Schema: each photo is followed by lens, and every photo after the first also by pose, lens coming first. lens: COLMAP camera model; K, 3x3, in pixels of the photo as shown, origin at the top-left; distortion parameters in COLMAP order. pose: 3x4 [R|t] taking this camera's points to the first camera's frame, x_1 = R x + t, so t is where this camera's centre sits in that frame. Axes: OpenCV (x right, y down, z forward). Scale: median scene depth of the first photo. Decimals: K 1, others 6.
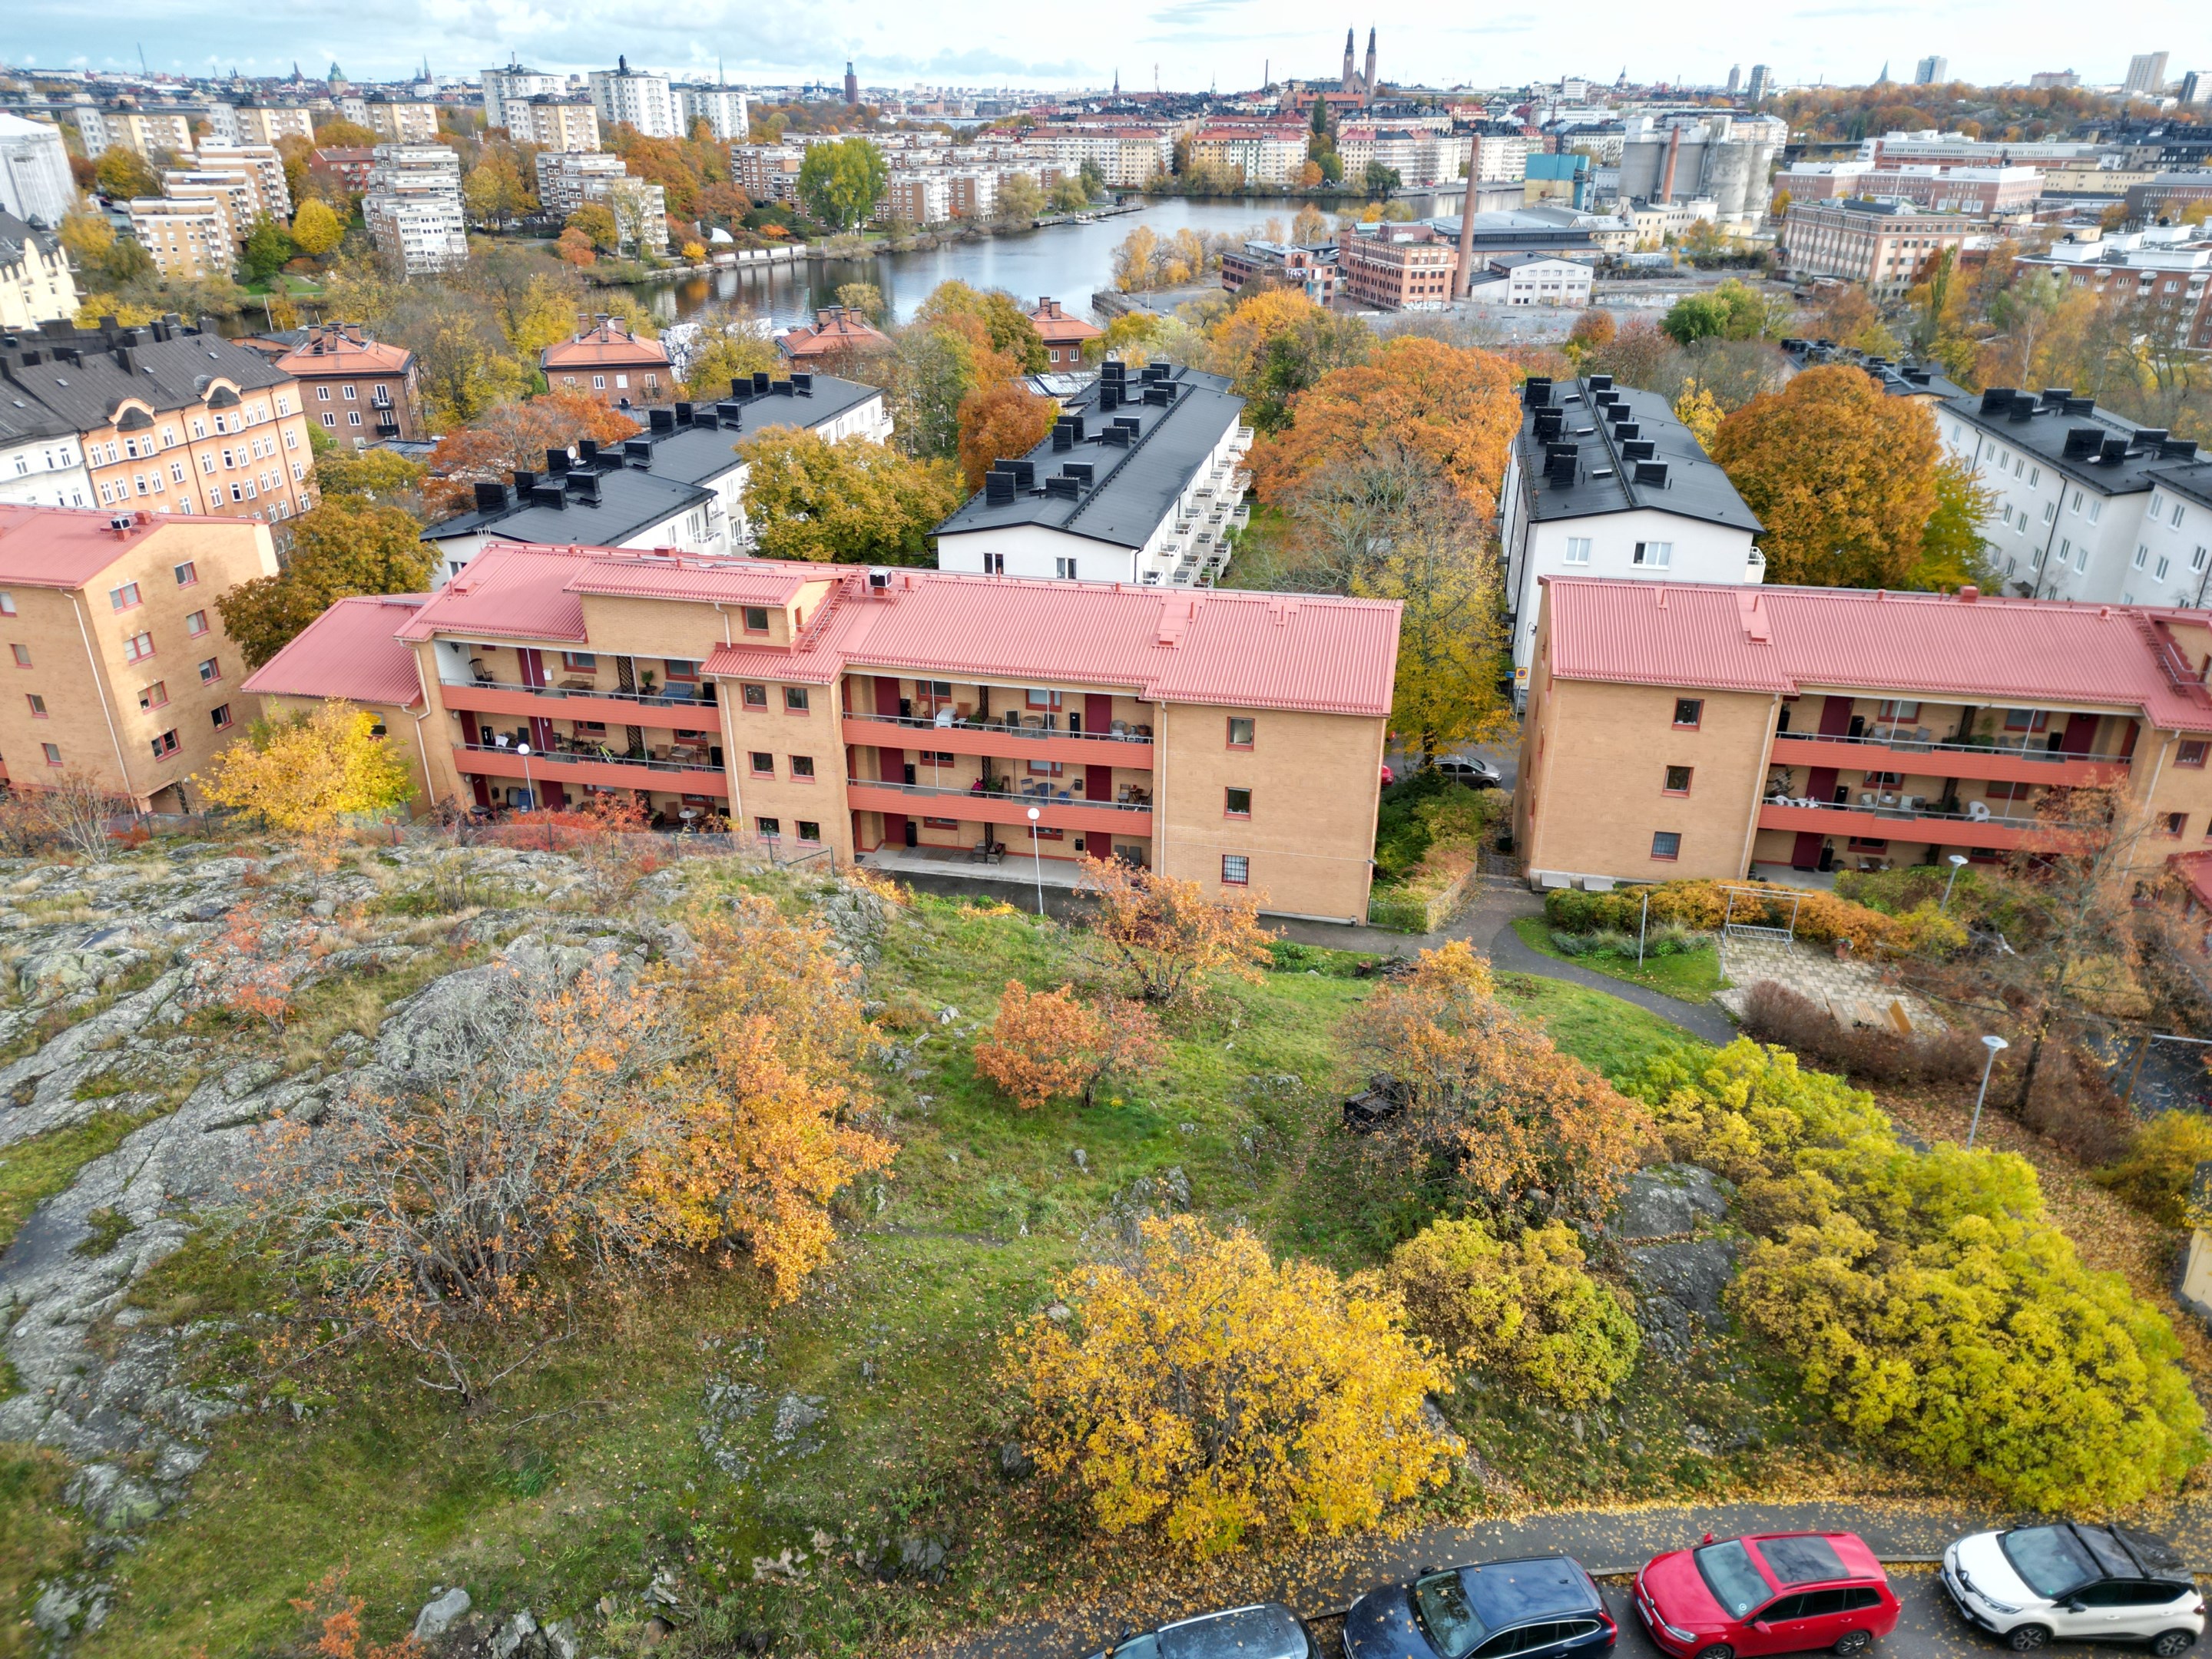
lens RADIAL K [[1543.2, 0, 1106.0], [0, 1543.2, 817.9], [0, 0, 1]] dist [0.044528, -0.028761]
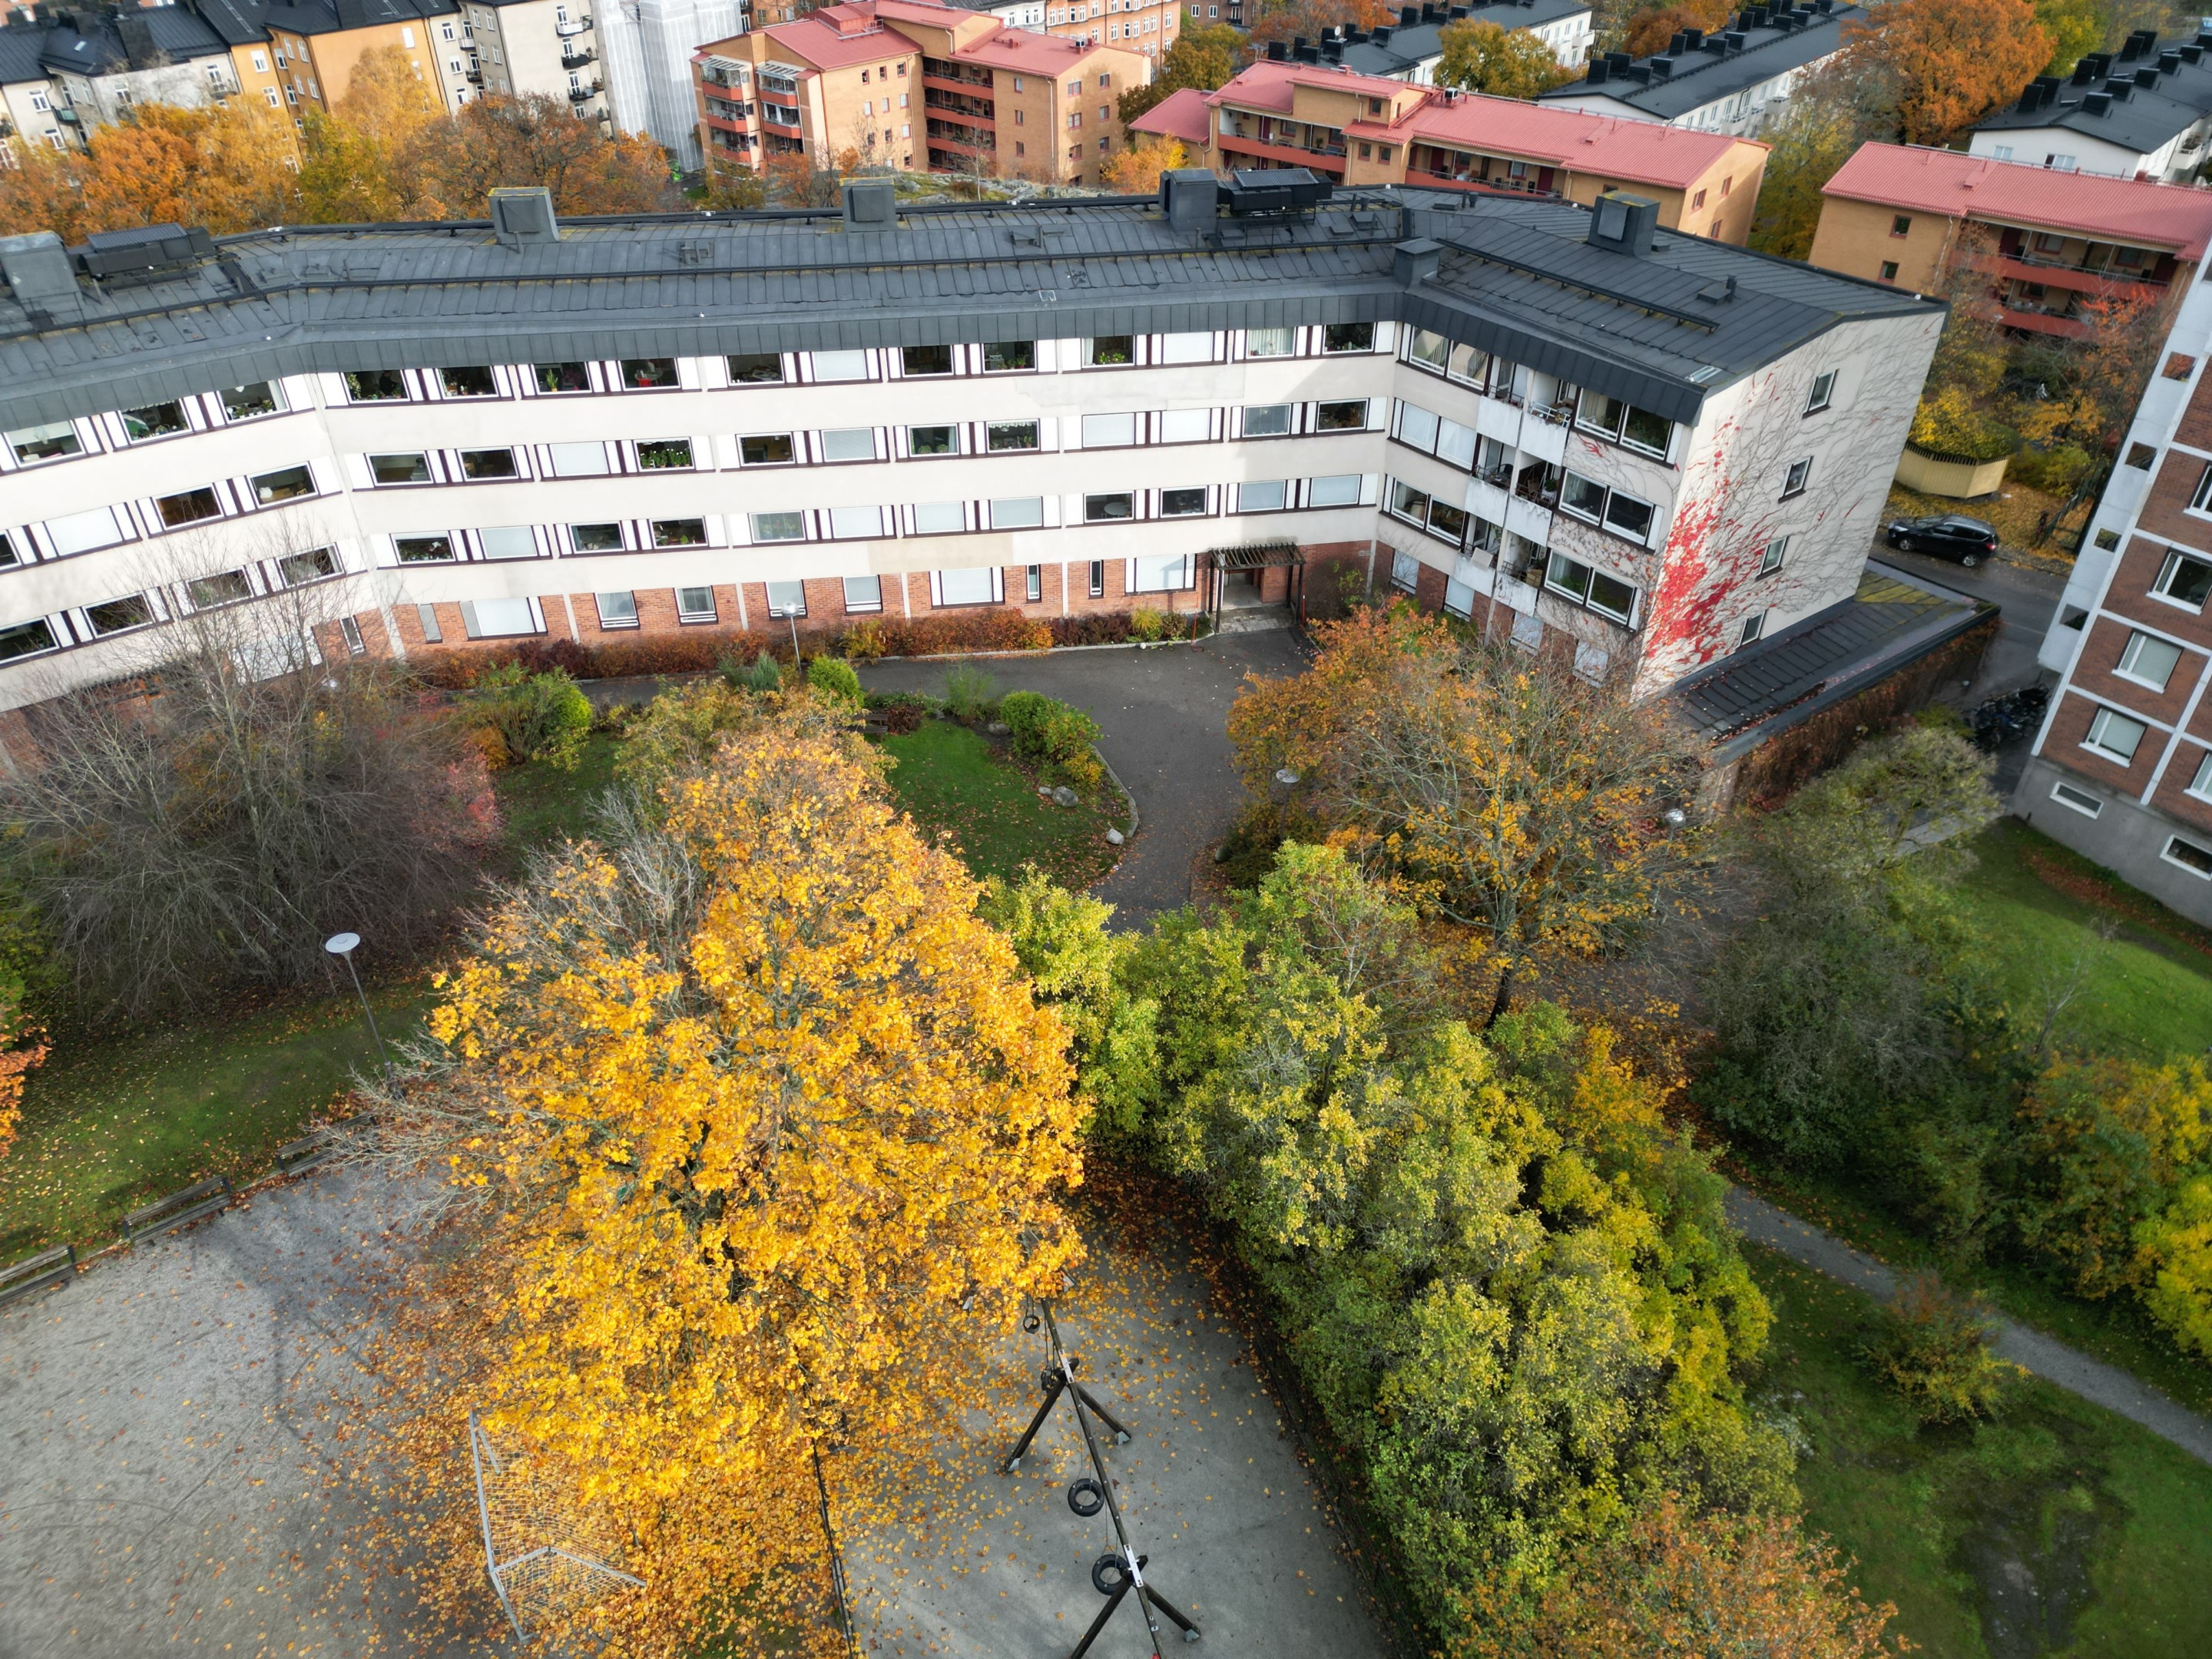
lens RADIAL K [[1543.2, 0, 1100.1], [0, 1543.2, 834.7], [0, 0, 1]] dist [0.044528, -0.028761]
pose [[0.873109, 0.287421, -0.393789, 0.398544], [-0.201270, 0.948191, 0.245814, 0.259521], [0.444040, -0.135365, 0.885723, -0.784452]]
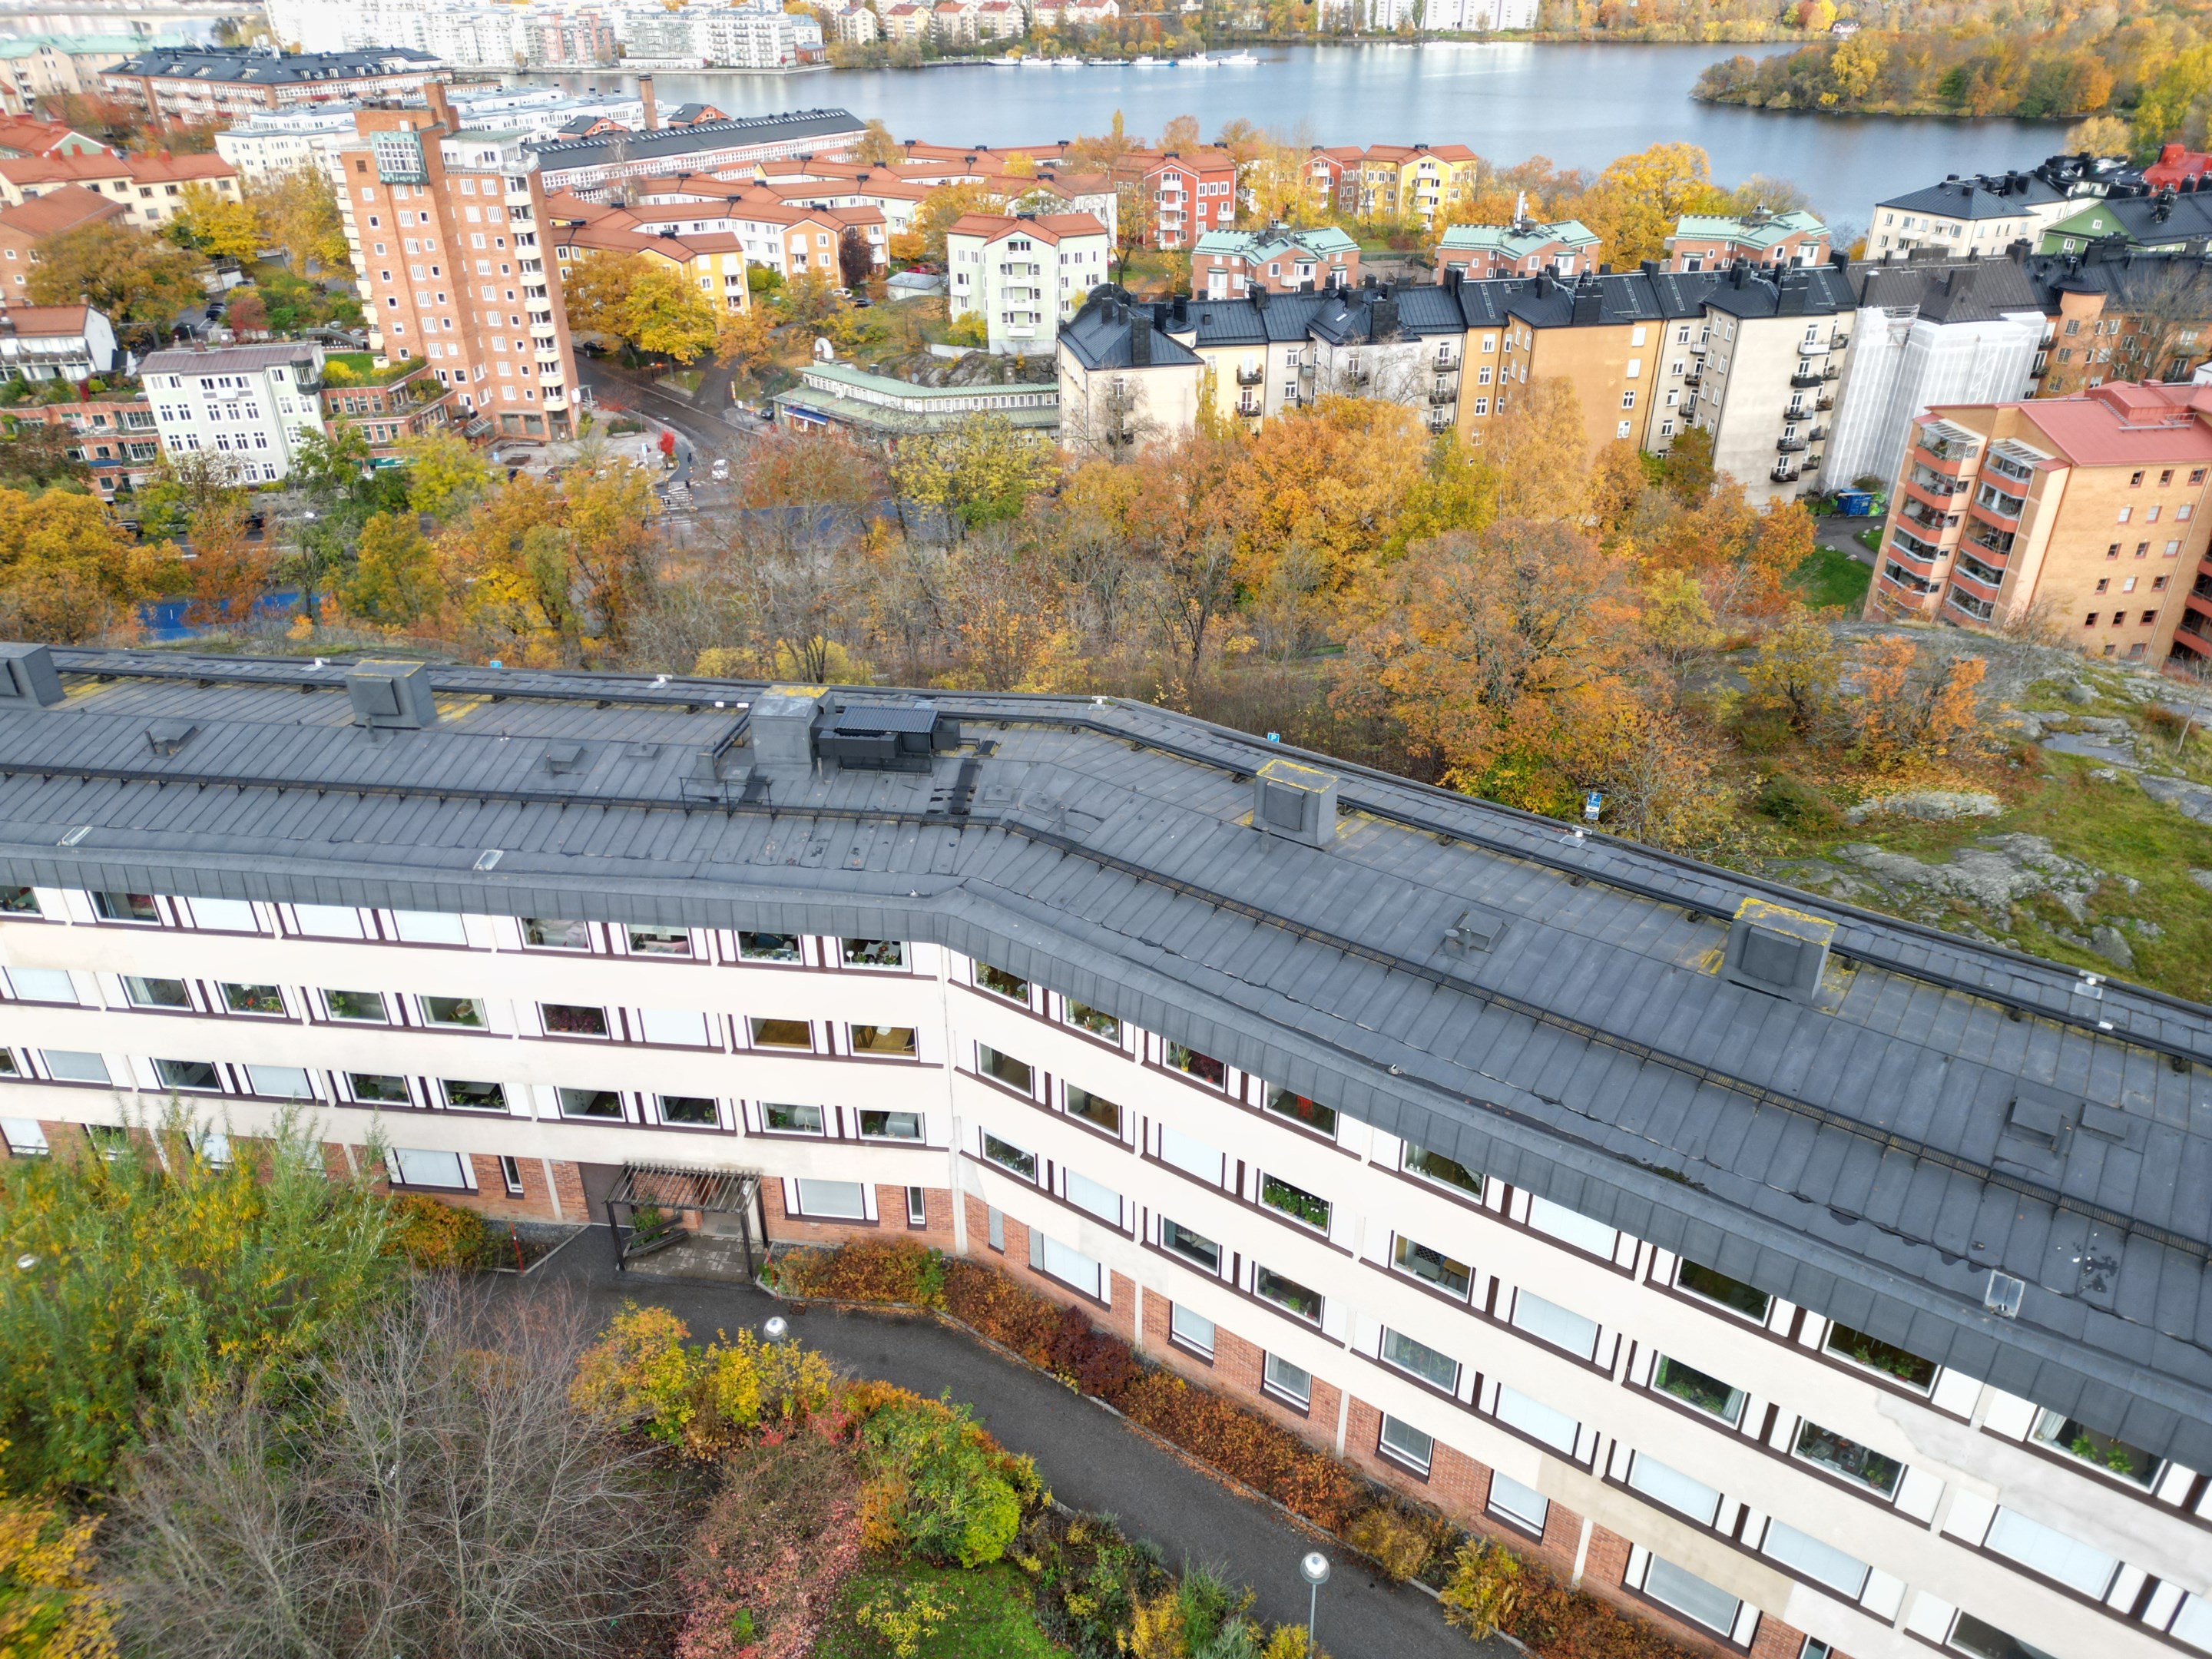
lens RADIAL K [[1543.2, 0, 1105.3], [0, 1543.2, 809.1], [0, 0, 1]] dist [0.044528, -0.028761]
pose [[0.295852, 0.454307, -0.840284, 0.217591], [-0.396240, 0.858779, 0.324797, 0.062411], [0.869175, 0.236862, 0.434086, -0.496461]]
